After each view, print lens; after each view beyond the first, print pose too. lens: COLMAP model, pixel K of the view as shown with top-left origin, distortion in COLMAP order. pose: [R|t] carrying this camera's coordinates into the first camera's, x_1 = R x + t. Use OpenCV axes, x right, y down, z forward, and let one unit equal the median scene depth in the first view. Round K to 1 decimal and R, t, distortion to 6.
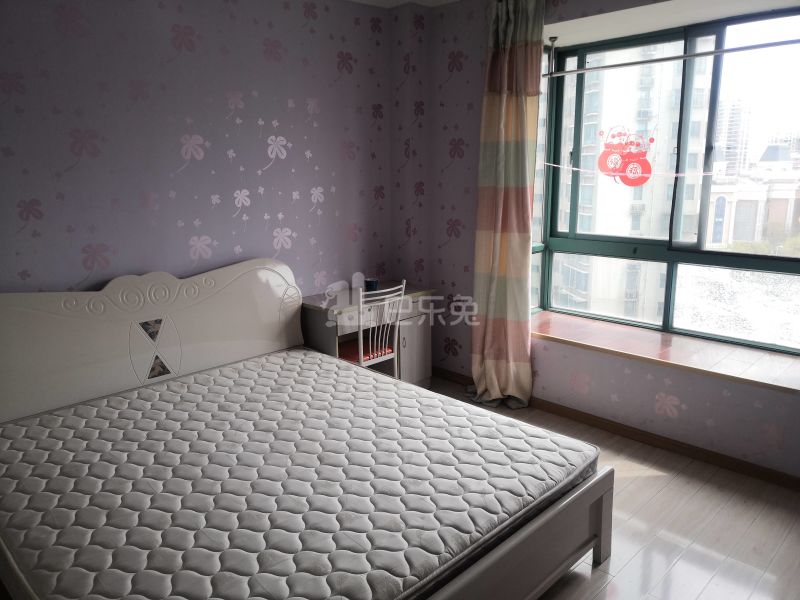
lens RADIAL K [[598.1, 0, 398.0], [0, 598.1, 296.4], [0, 0, 1]] dist [0.048561, -0.077329]
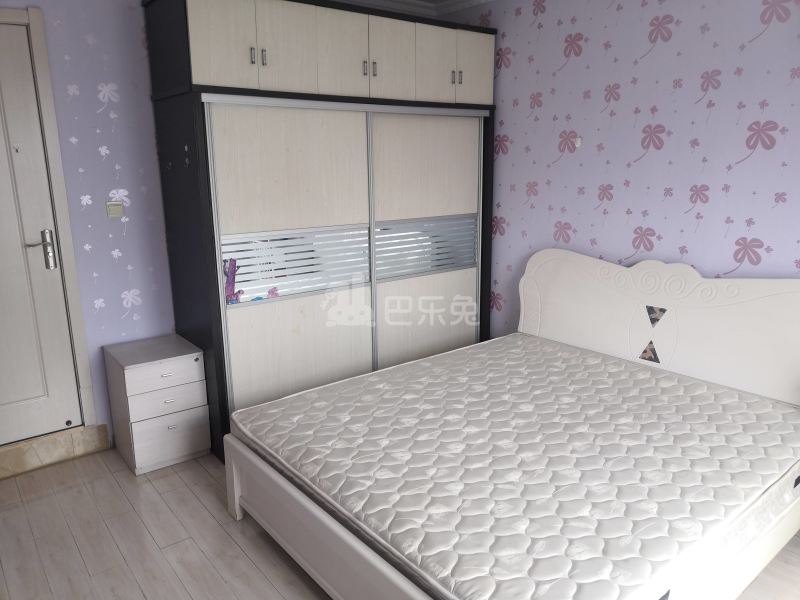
lens RADIAL K [[598.1, 0, 398.0], [0, 598.1, 296.4], [0, 0, 1]] dist [0.048561, -0.077329]
pose [[-0.111166, 0.231413, -0.966483, 0.568917], [-0.190904, 0.949427, 0.249287, -0.134652], [0.975294, 0.212218, -0.061366, 0.558173]]
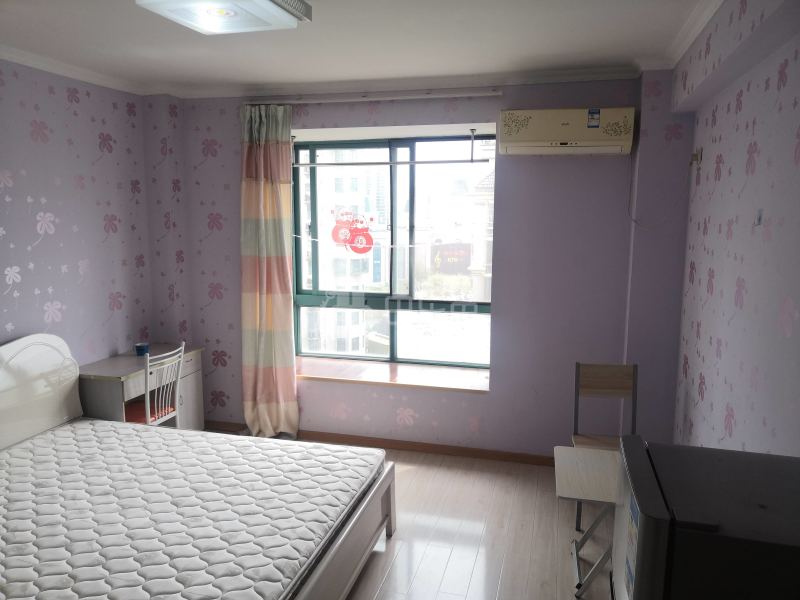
lens RADIAL K [[598.1, 0, 398.0], [0, 598.1, 296.4], [0, 0, 1]] dist [0.048561, -0.077329]
pose [[0.866273, -0.056293, 0.496389, -0.192689], [0.093963, 0.994257, -0.051226, -0.017104], [-0.490655, 0.091018, 0.866587, -0.157122]]
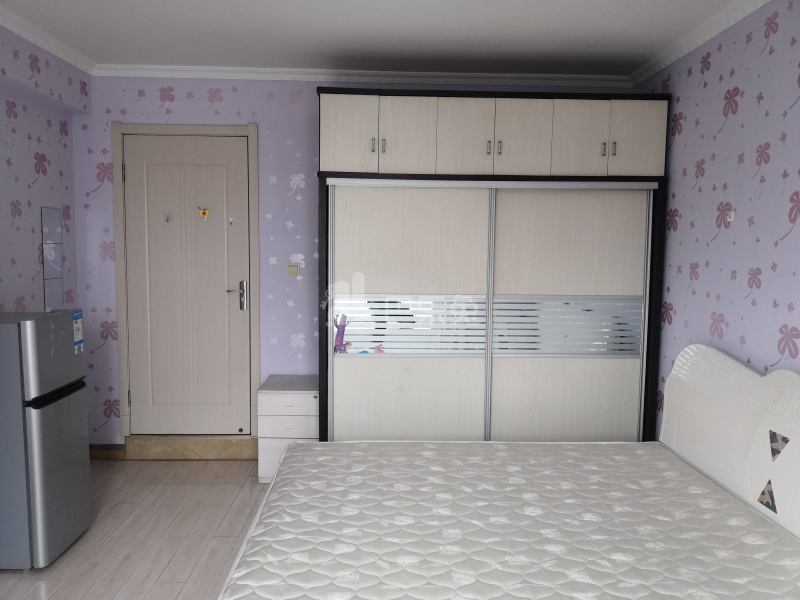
lens RADIAL K [[598.1, 0, 398.0], [0, 598.1, 296.4], [0, 0, 1]] dist [0.048561, -0.077329]
pose [[-0.683572, 0.065093, -0.726974, 0.404444], [-0.154098, 0.960693, 0.230918, -0.201781], [0.713430, 0.269875, -0.646672, 0.982031]]
